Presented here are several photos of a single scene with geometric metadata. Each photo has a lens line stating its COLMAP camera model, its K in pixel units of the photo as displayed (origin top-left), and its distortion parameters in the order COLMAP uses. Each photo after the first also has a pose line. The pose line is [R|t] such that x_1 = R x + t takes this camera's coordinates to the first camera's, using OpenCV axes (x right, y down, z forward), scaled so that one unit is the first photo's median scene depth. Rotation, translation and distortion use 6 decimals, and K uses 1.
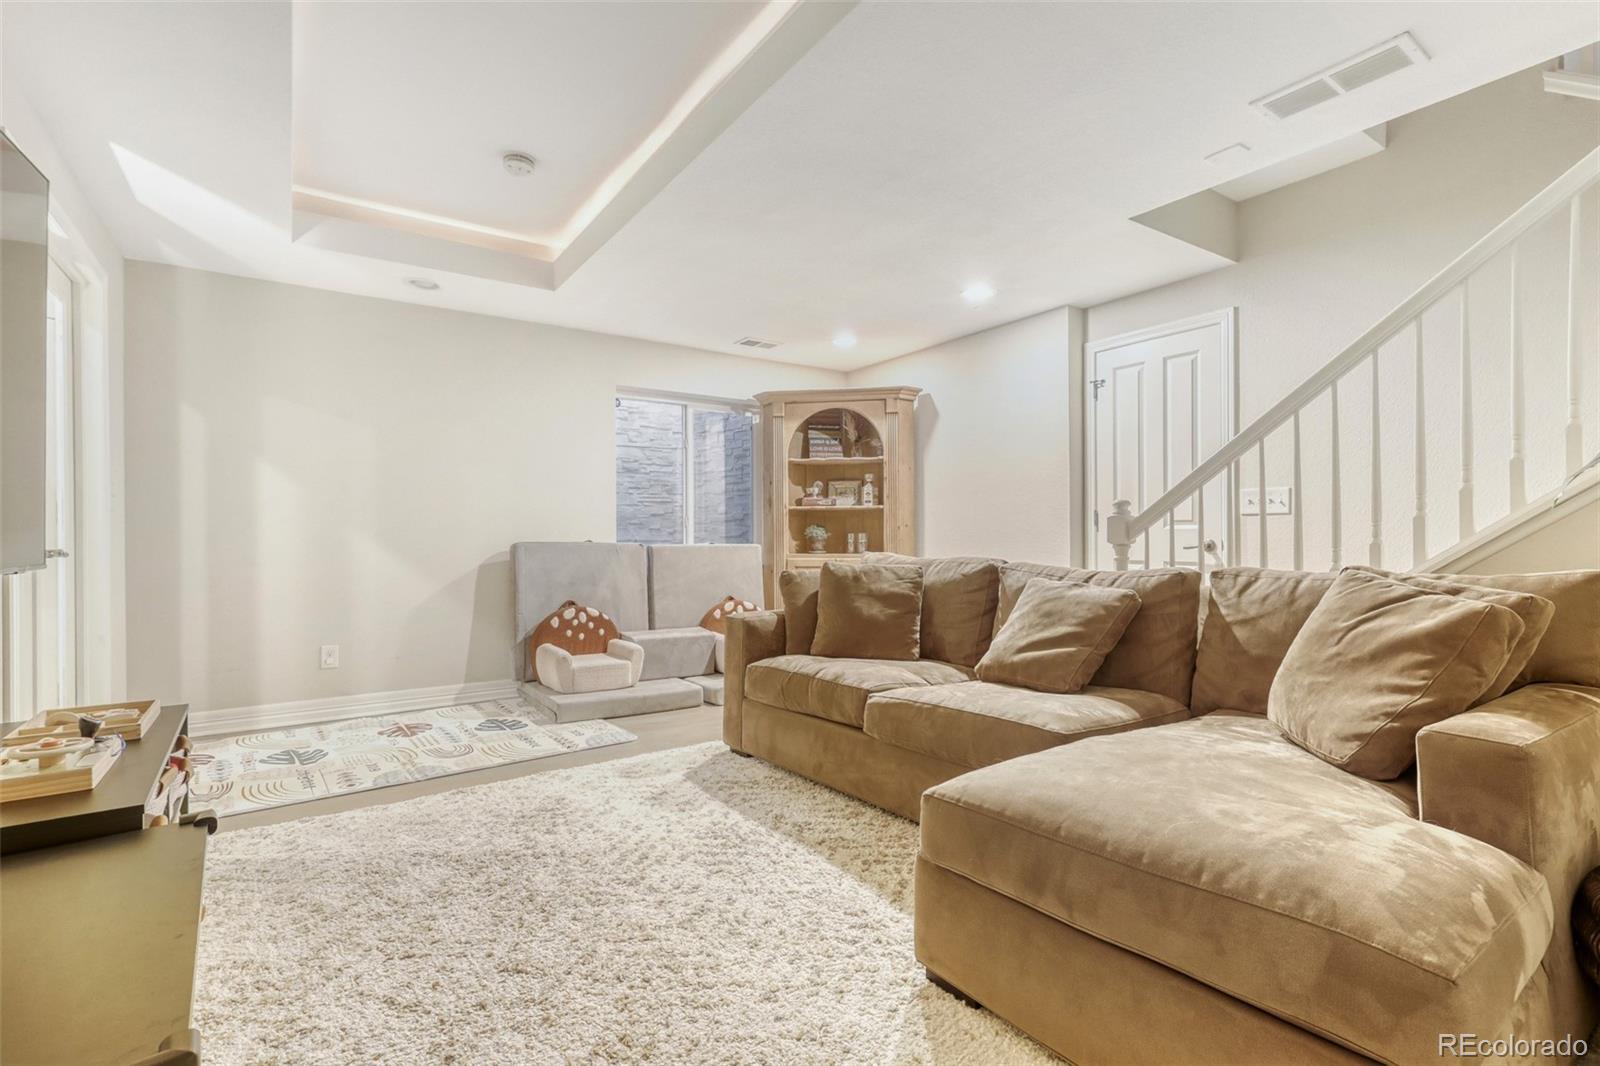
lens RADIAL K [[736.0, 0, 794.0], [0, 736.0, 541.7], [0, 0, 1]] dist [-0.005588, 0.002841]
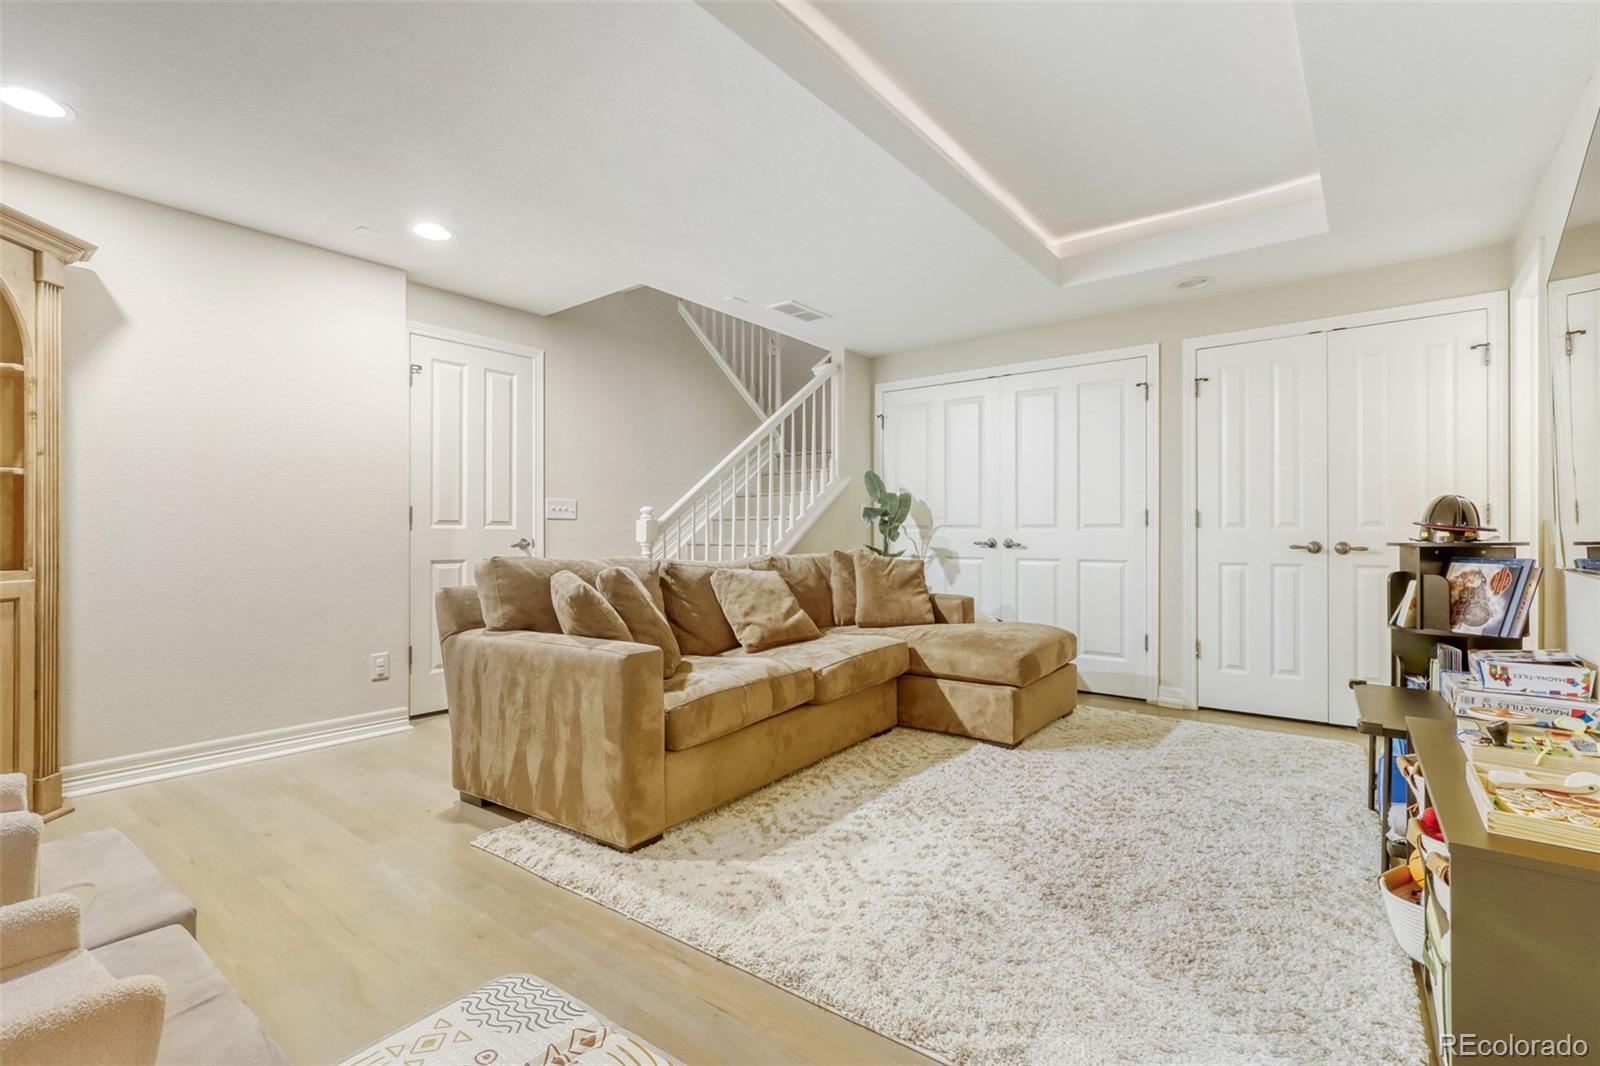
lens RADIAL K [[736.0, 0, 795.6], [0, 736.0, 528.8], [0, 0, 1]] dist [-0.005588, 0.002841]
pose [[-0.300797, 0.008126, 0.953654, -1.023379], [0.002103, 0.999967, -0.007857, -0.010188], [-0.953686, -0.000357, -0.300804, 1.391539]]
